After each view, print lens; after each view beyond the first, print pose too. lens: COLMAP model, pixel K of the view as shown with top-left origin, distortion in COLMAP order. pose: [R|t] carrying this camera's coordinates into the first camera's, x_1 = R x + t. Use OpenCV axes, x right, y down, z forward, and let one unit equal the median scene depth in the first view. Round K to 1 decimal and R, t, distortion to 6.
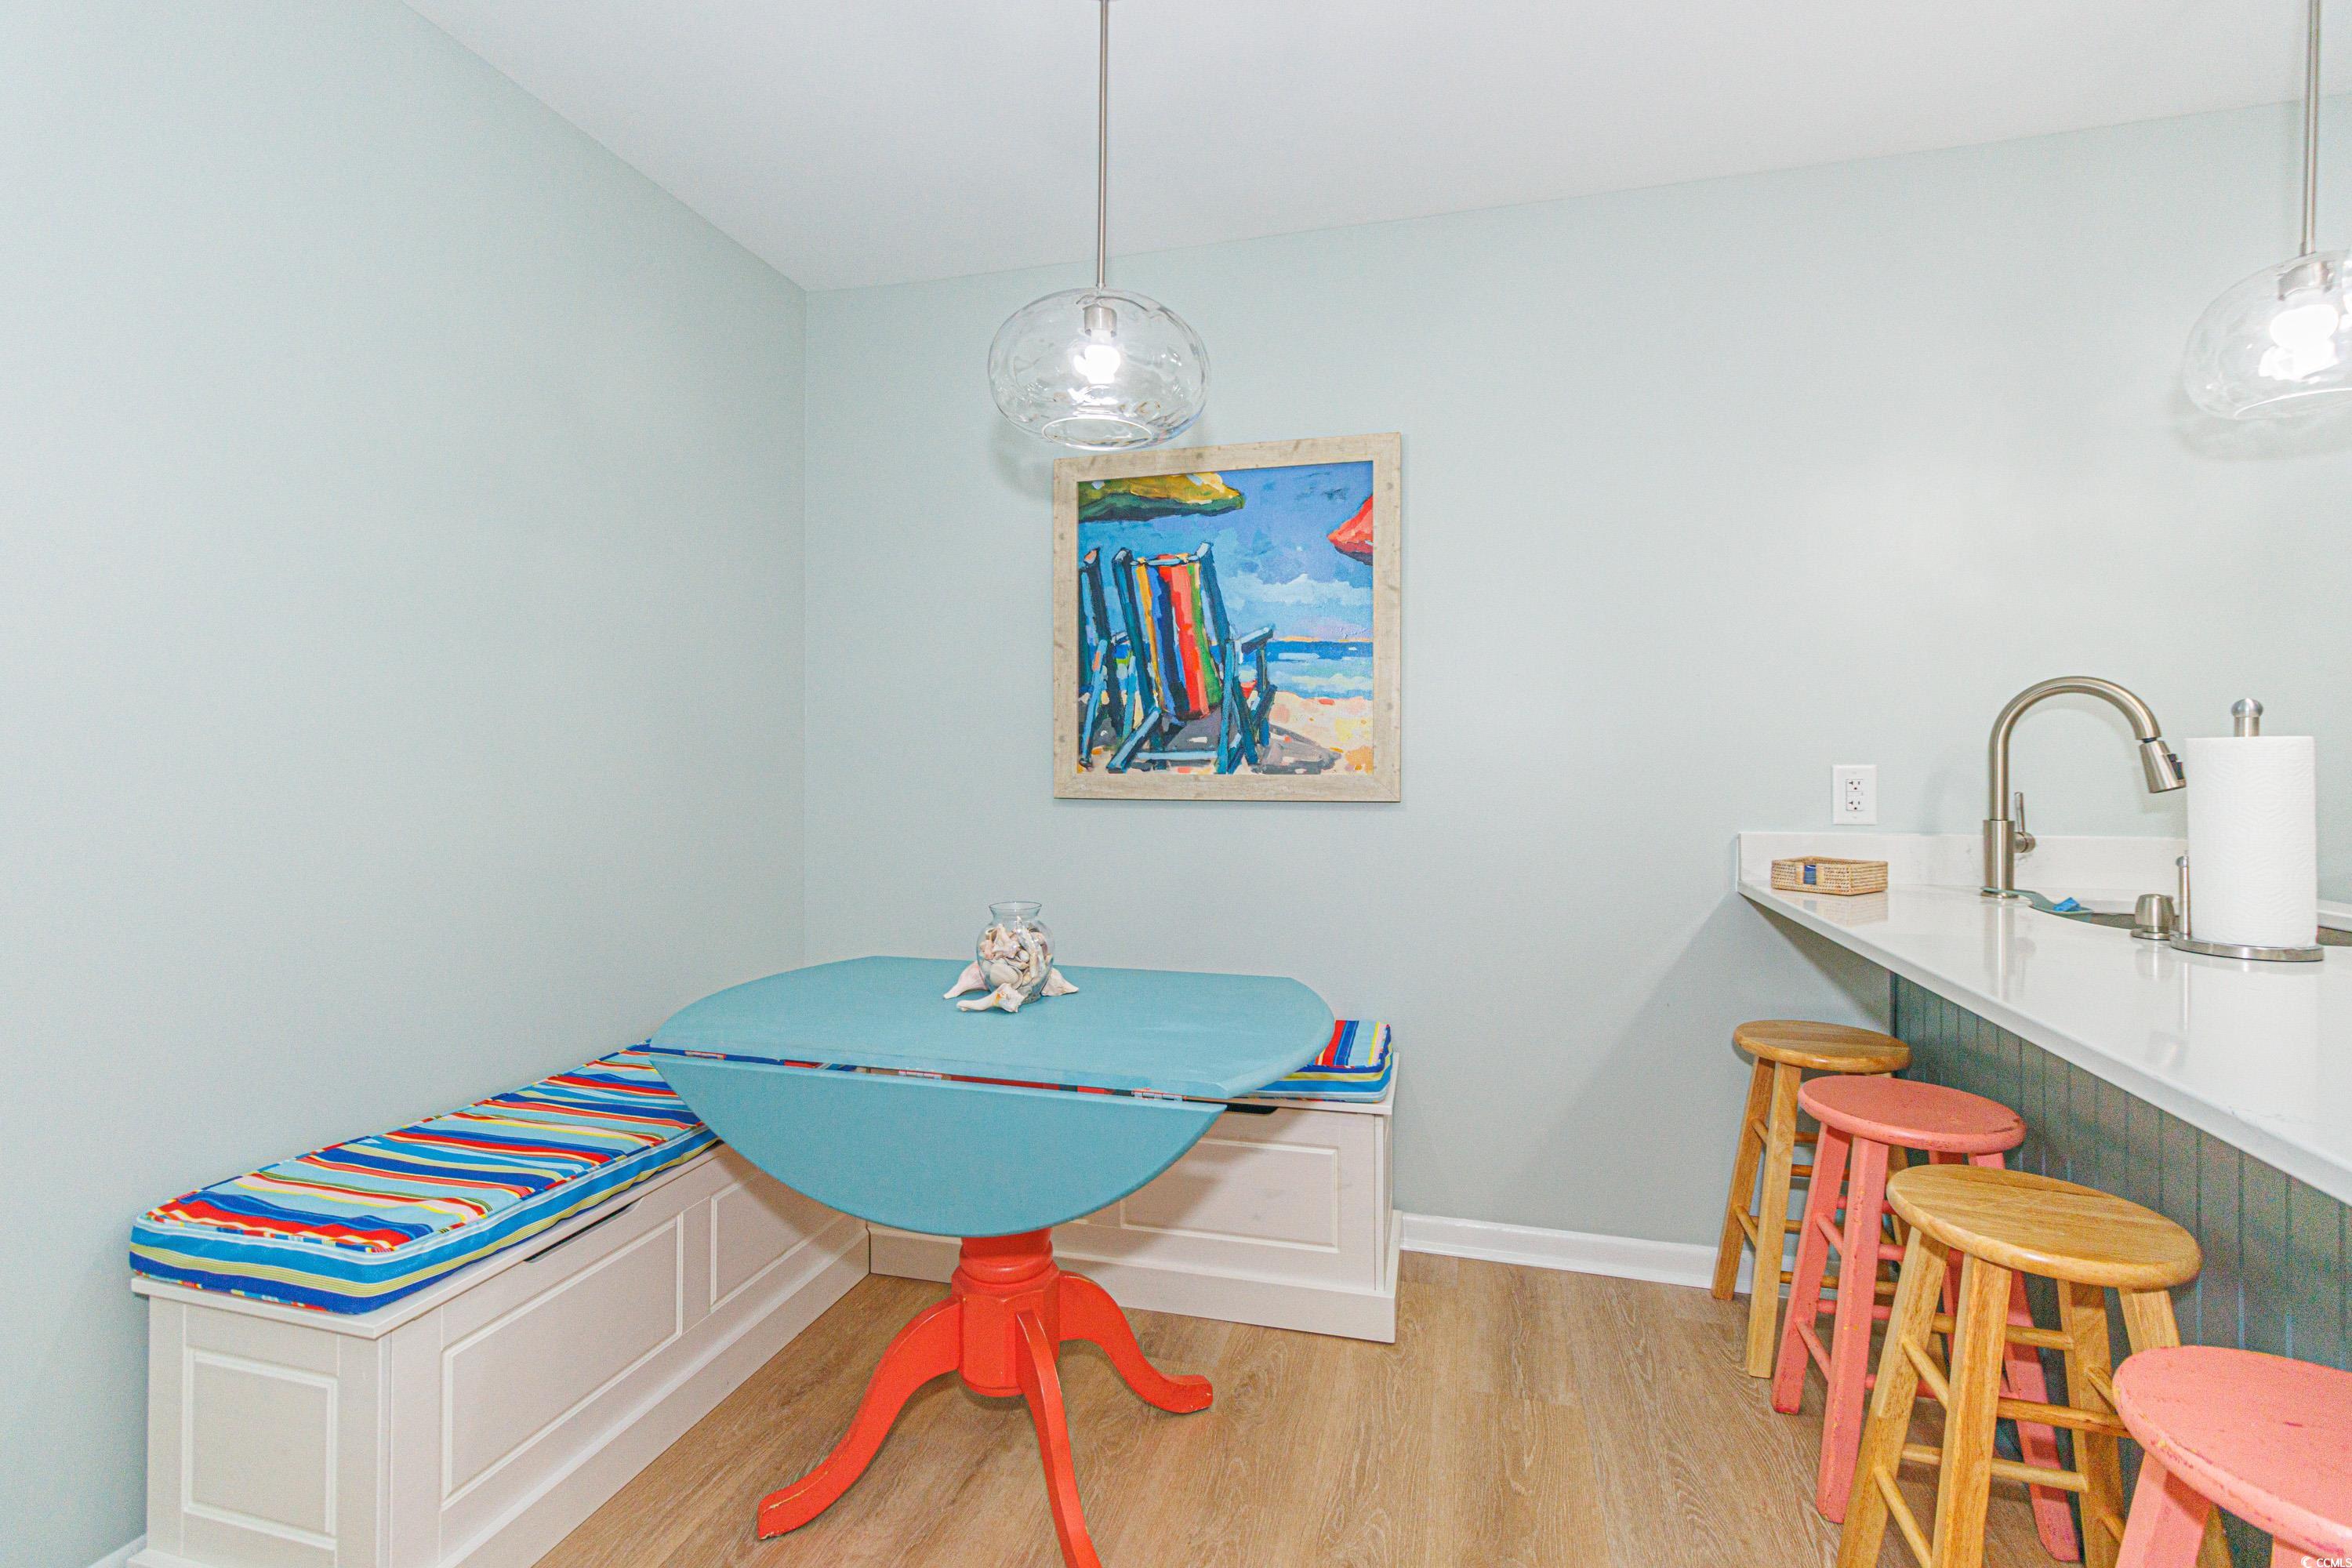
lens RADIAL K [[1087.3, 0, 1167.0], [0, 1087.3, 767.7], [0, 0, 1]] dist [0.010160, -0.000203]
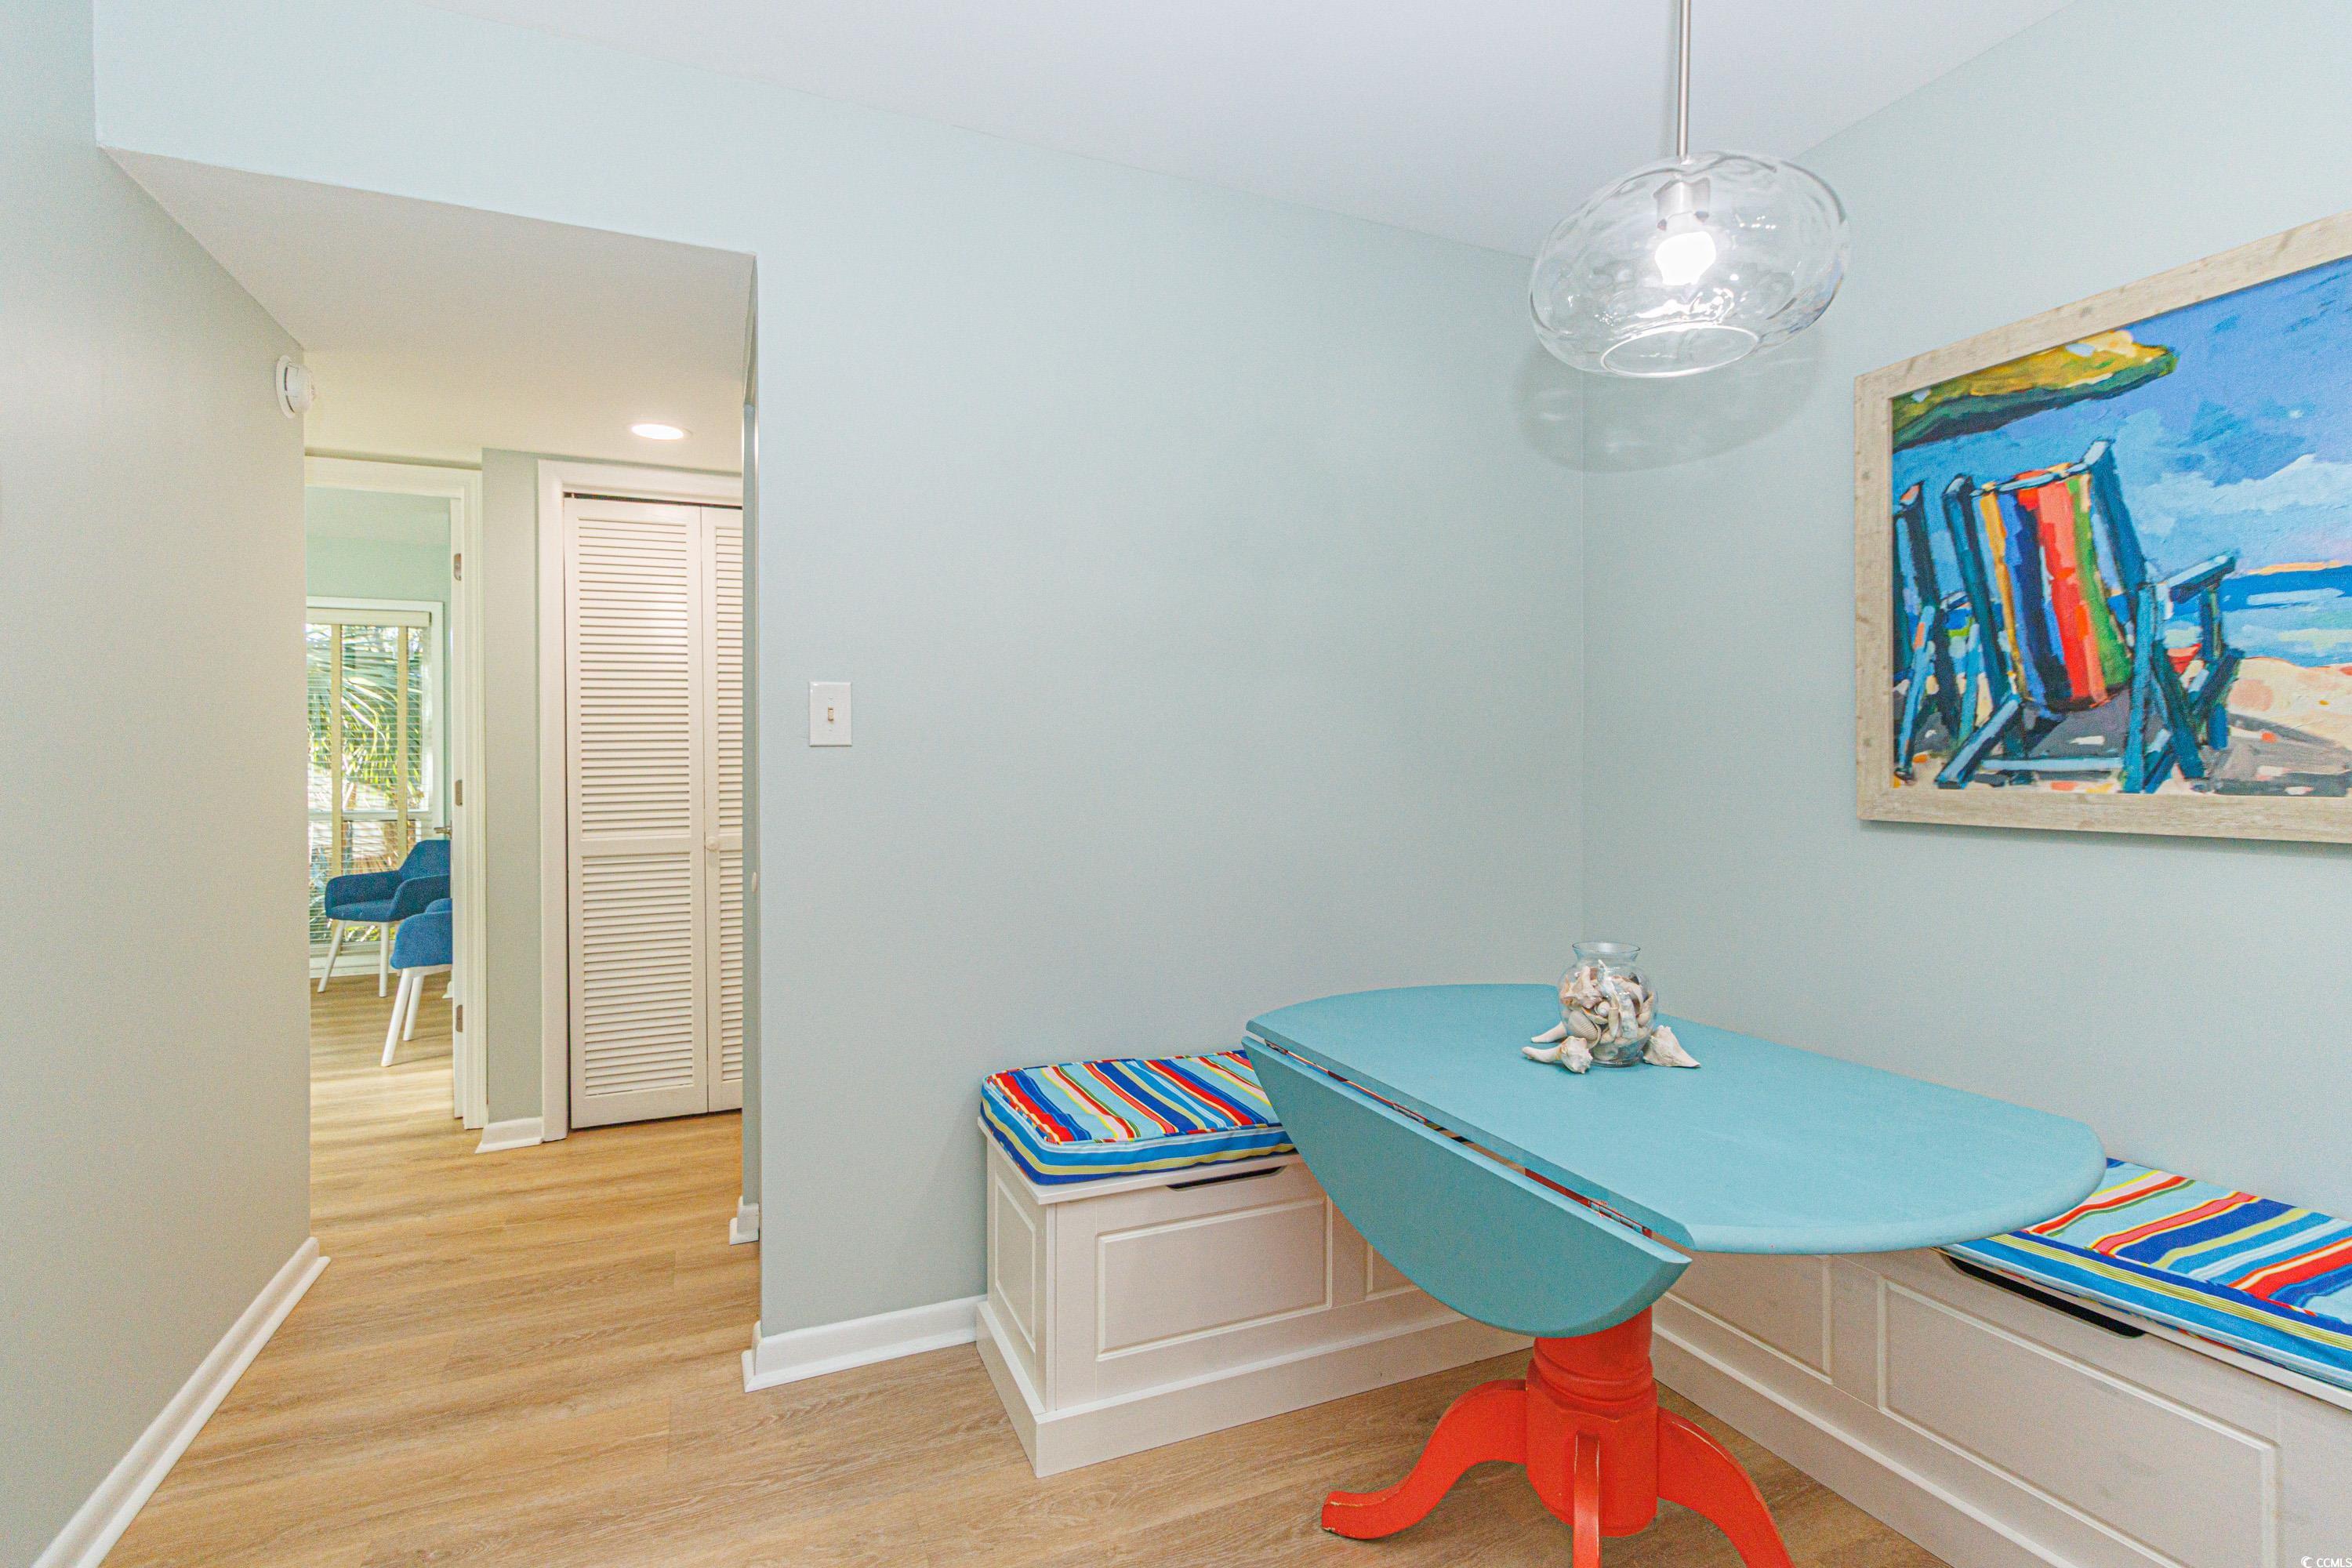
lens RADIAL K [[1087.3, 0, 1127.8], [0, 1087.3, 776.2], [0, 0, 1]] dist [0.010160, -0.000203]
pose [[0.626410, 0.007270, -0.779460, 0.188048], [-0.006011, 0.999972, 0.004496, -0.003541], [0.779470, 0.001869, 0.626436, 0.128501]]
